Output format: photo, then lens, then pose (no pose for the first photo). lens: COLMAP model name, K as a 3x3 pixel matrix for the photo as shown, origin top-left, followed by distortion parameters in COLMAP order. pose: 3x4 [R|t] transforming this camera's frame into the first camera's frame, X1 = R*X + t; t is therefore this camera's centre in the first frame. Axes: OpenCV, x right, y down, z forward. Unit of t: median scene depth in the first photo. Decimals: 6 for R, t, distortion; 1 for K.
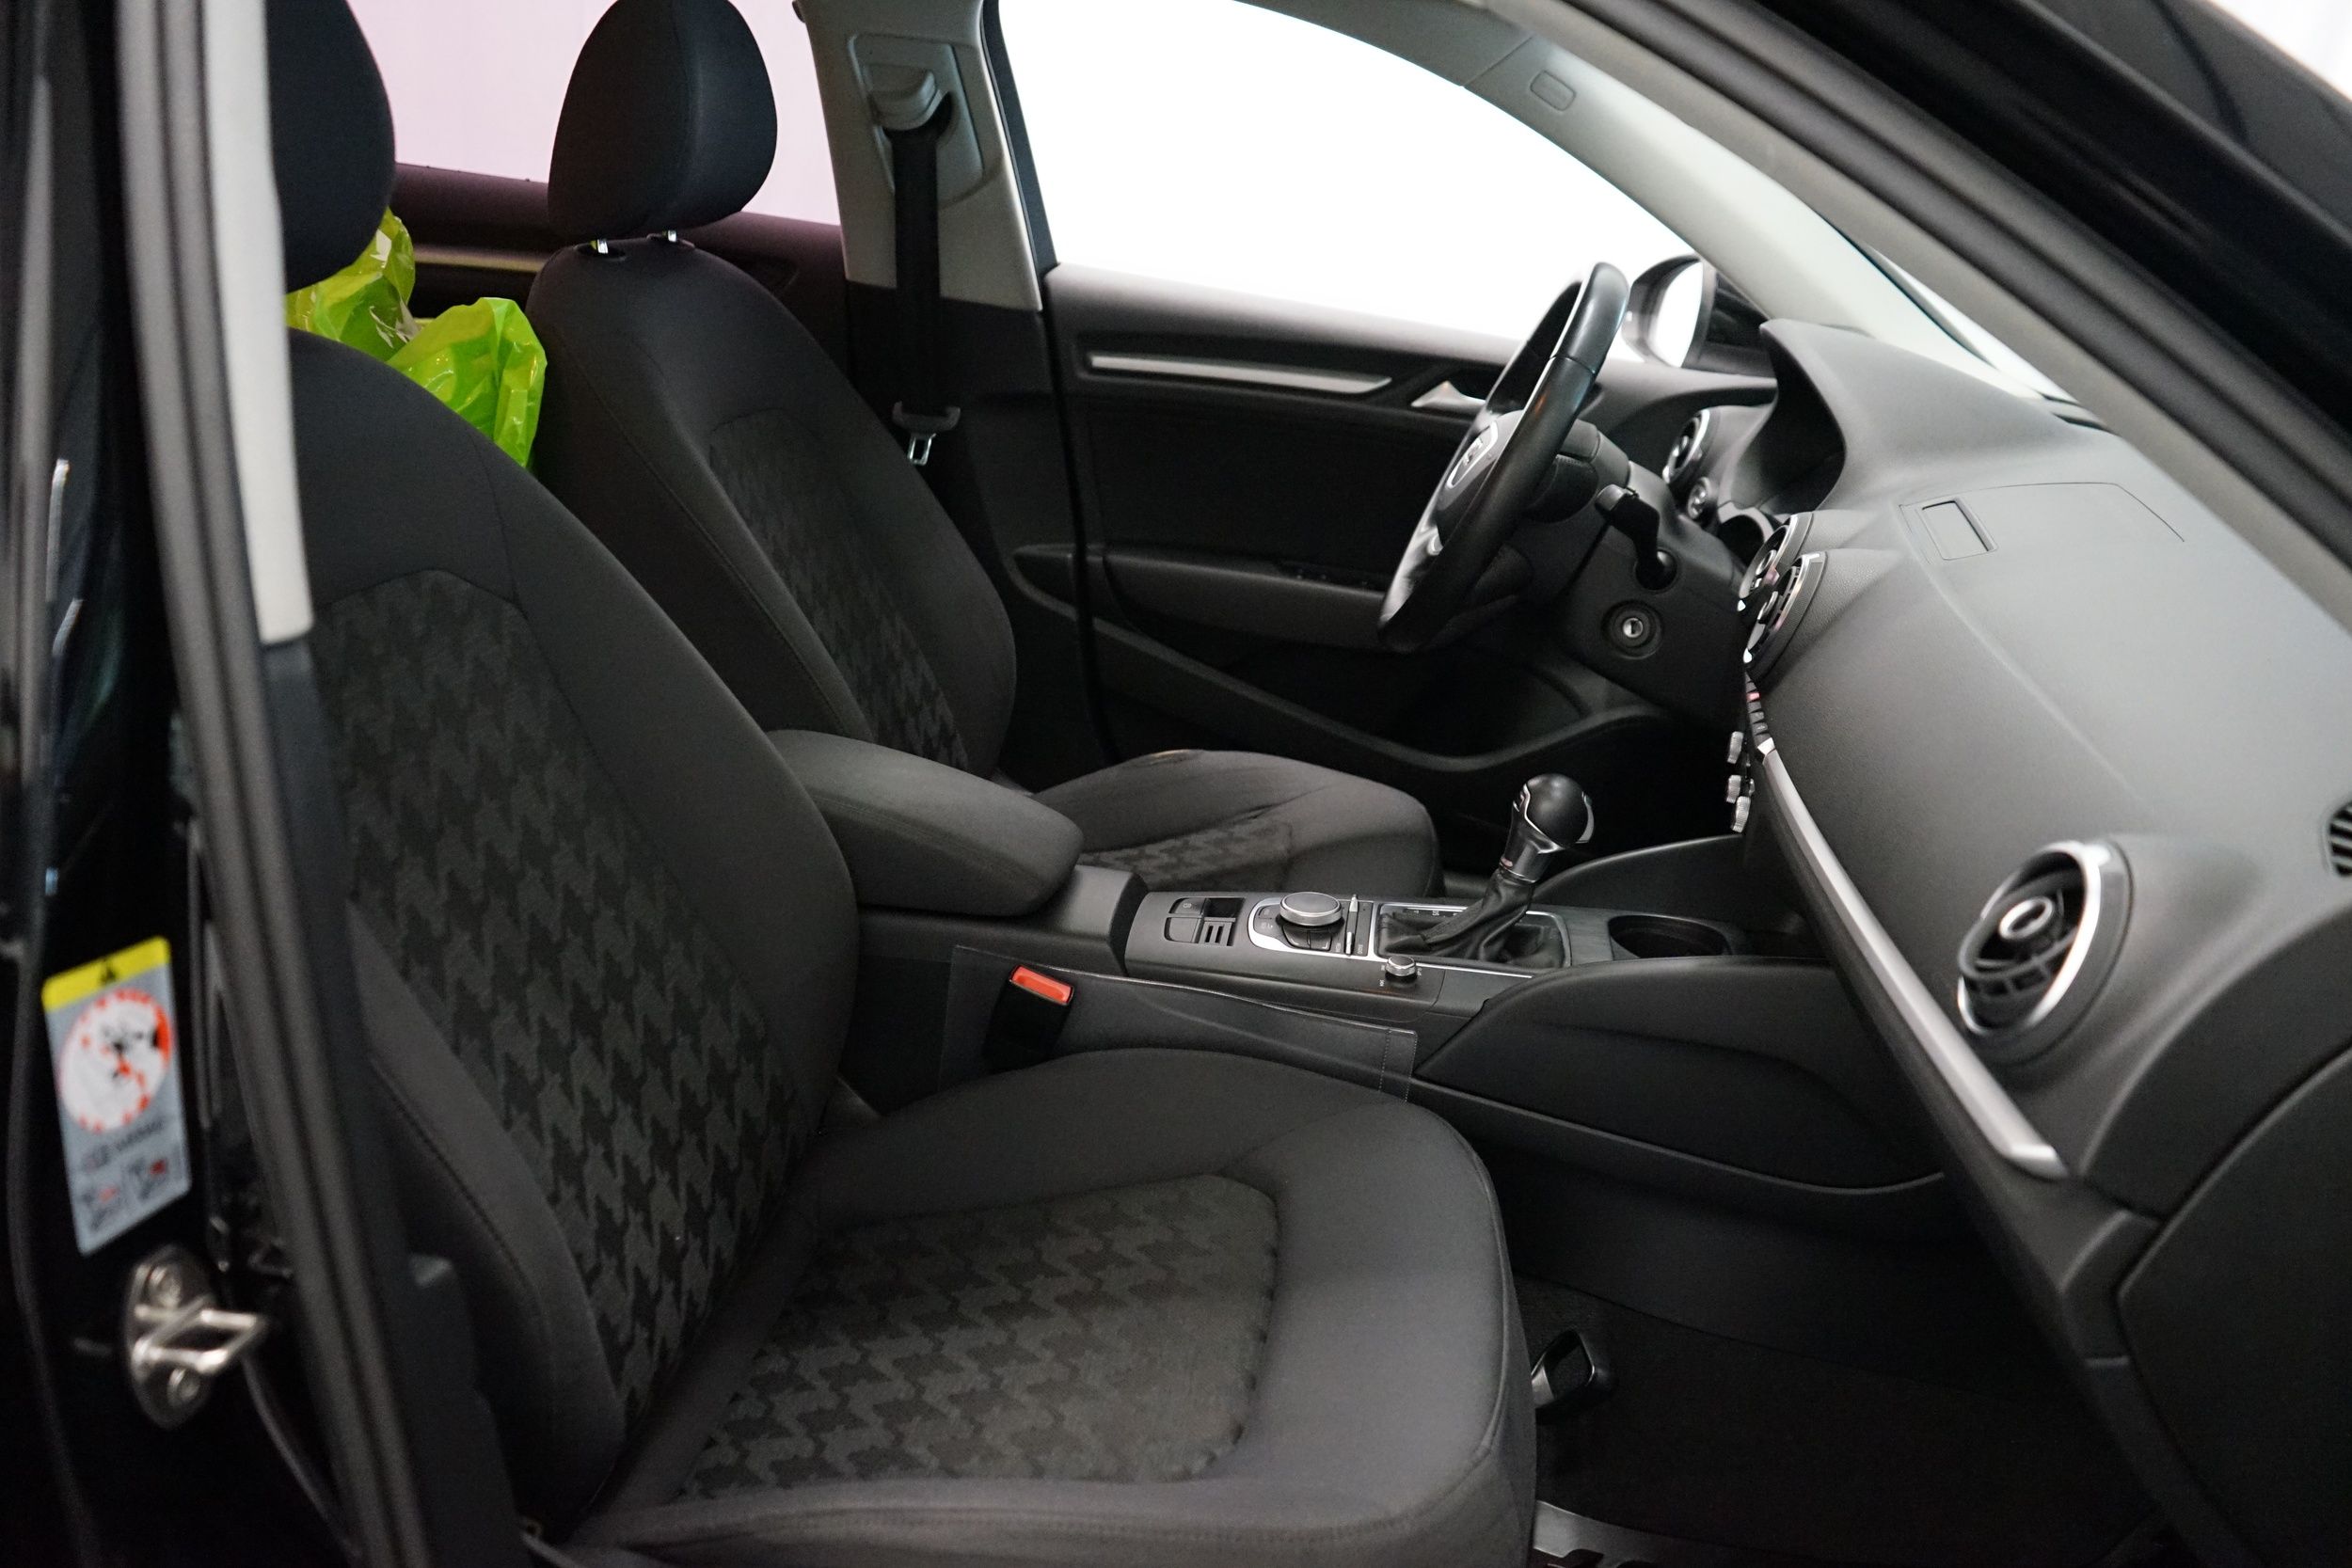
lens RADIAL K [[1843.7, 0, 1176.0], [0, 1843.7, 784.0], [0, 0, 1]] dist [-0.035082, 0.013270]
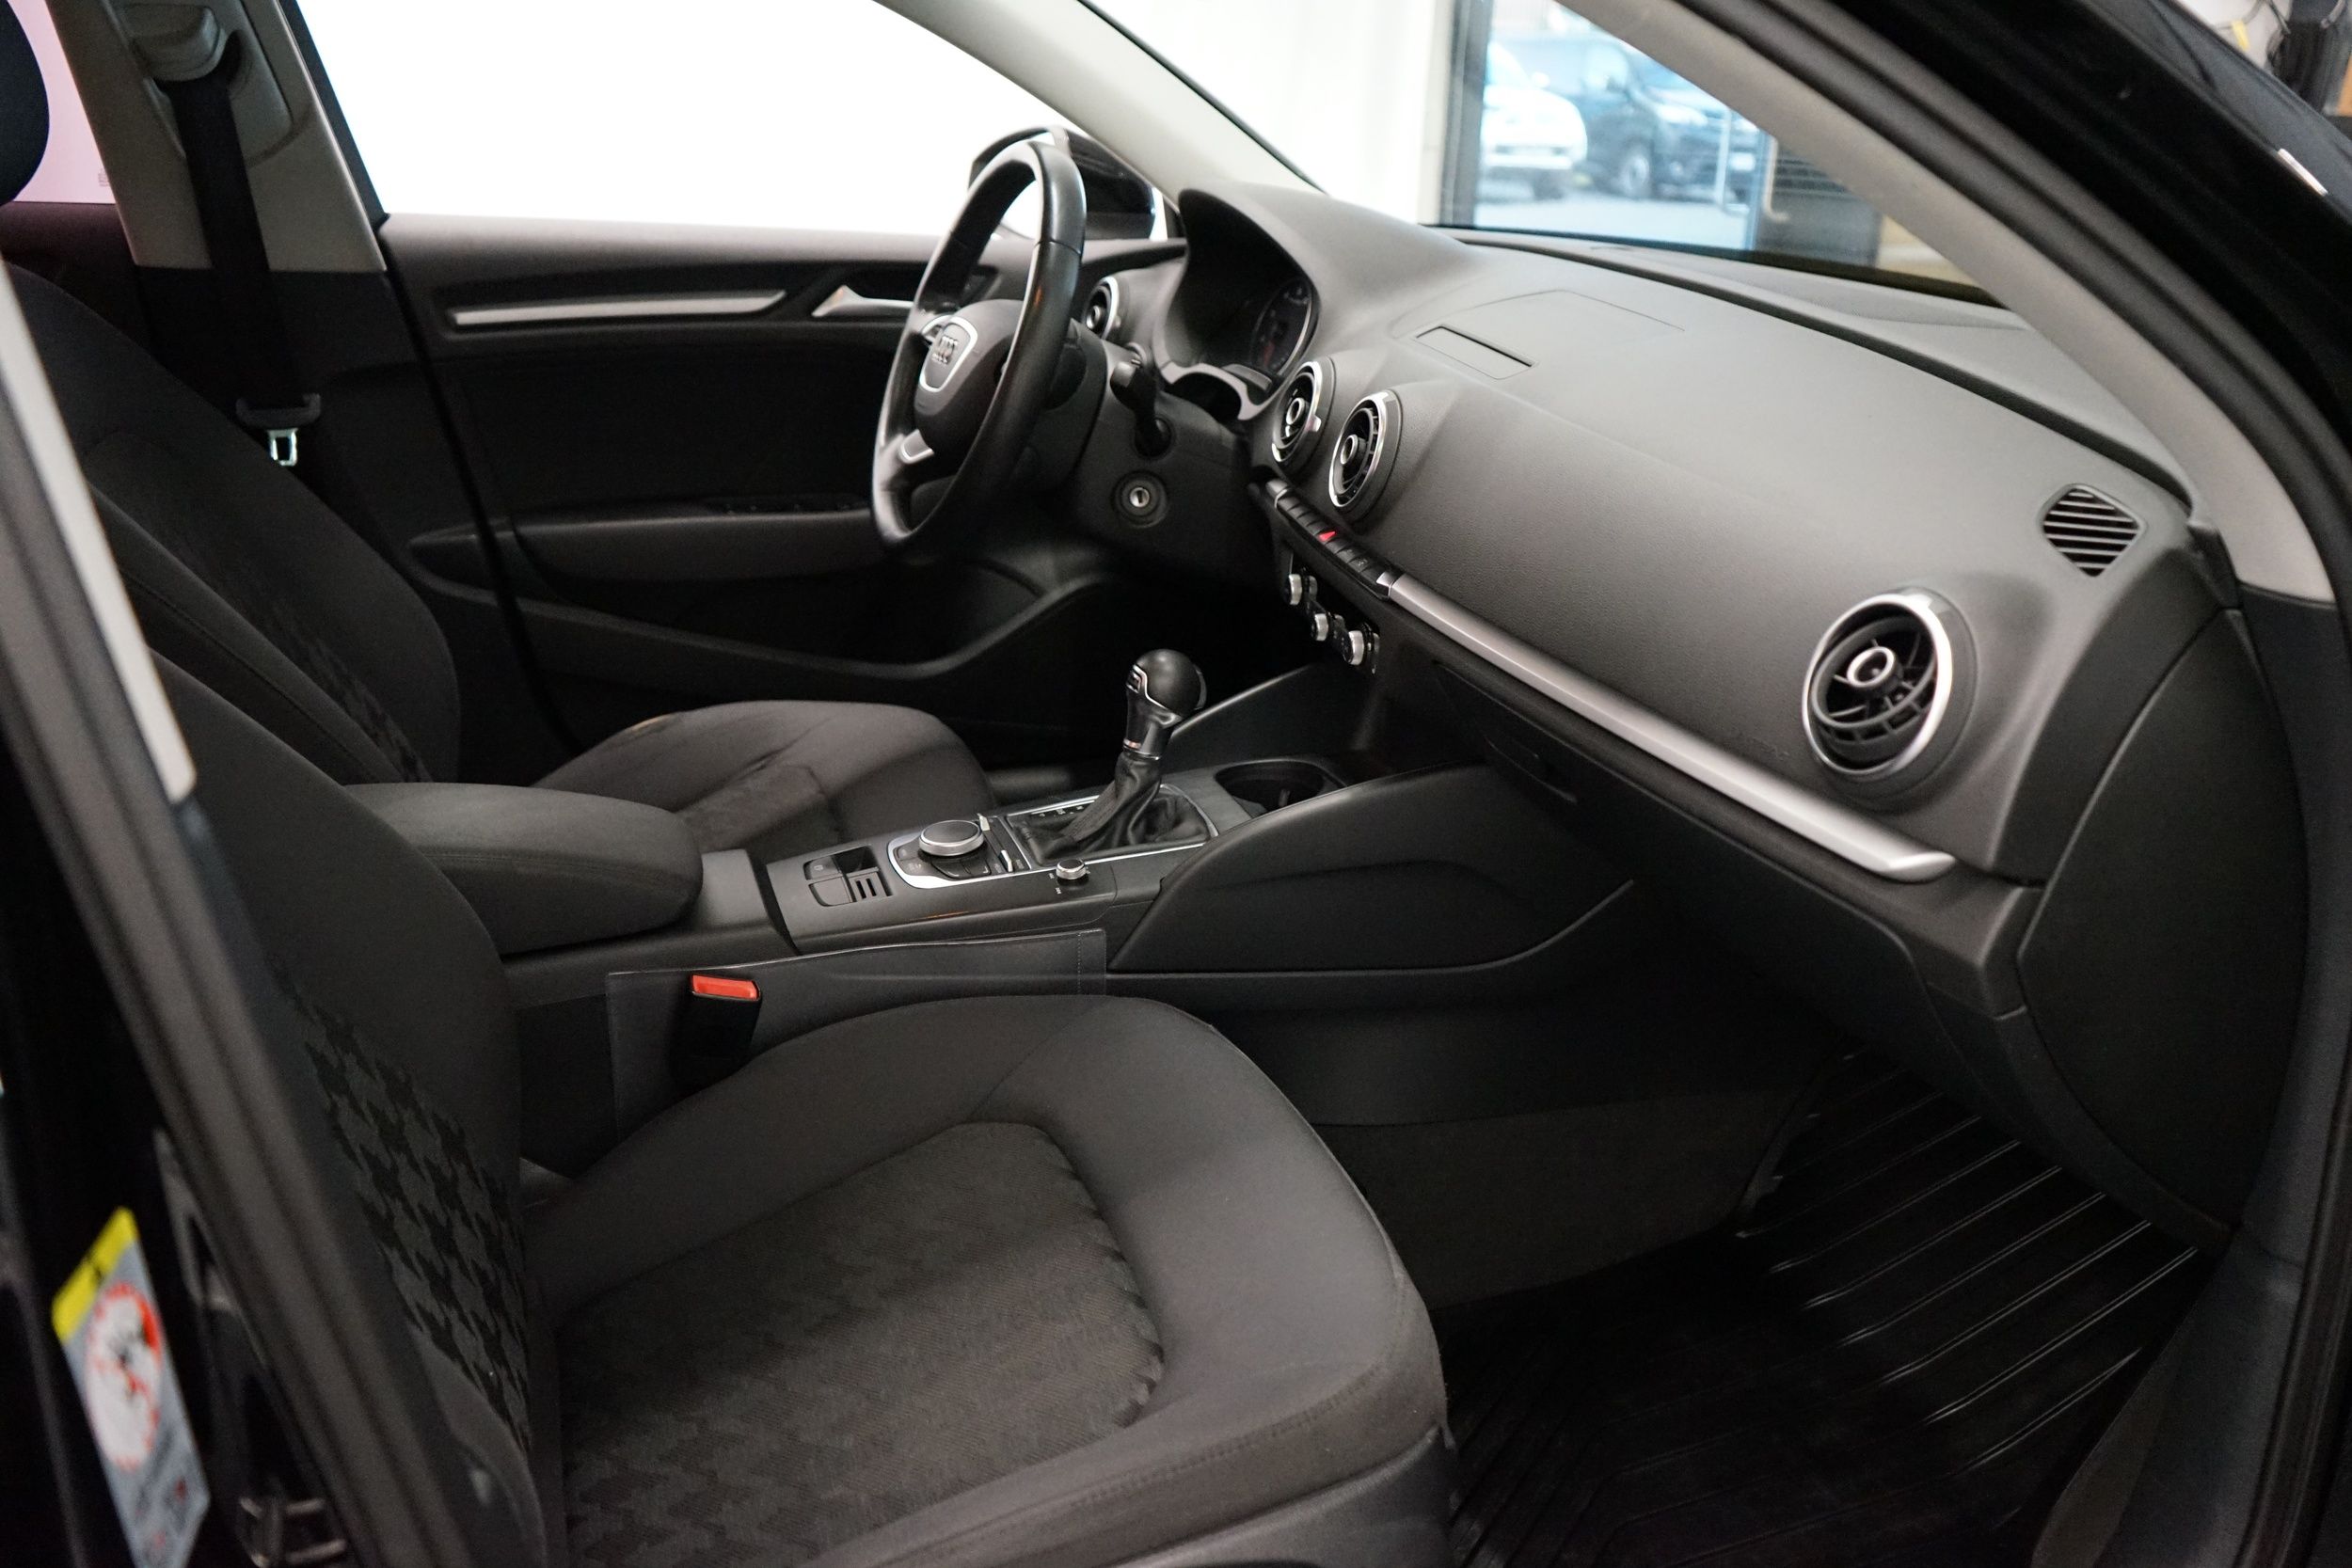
lens RADIAL K [[1843.7, 0, 1176.0], [0, 1843.7, 784.0], [0, 0, 1]] dist [-0.035082, 0.013270]
pose [[0.892219, -0.239234, 0.383032, -0.184069], [0.217306, 0.970942, 0.100248, -0.031548], [-0.395884, -0.006208, 0.918279, 0.052896]]
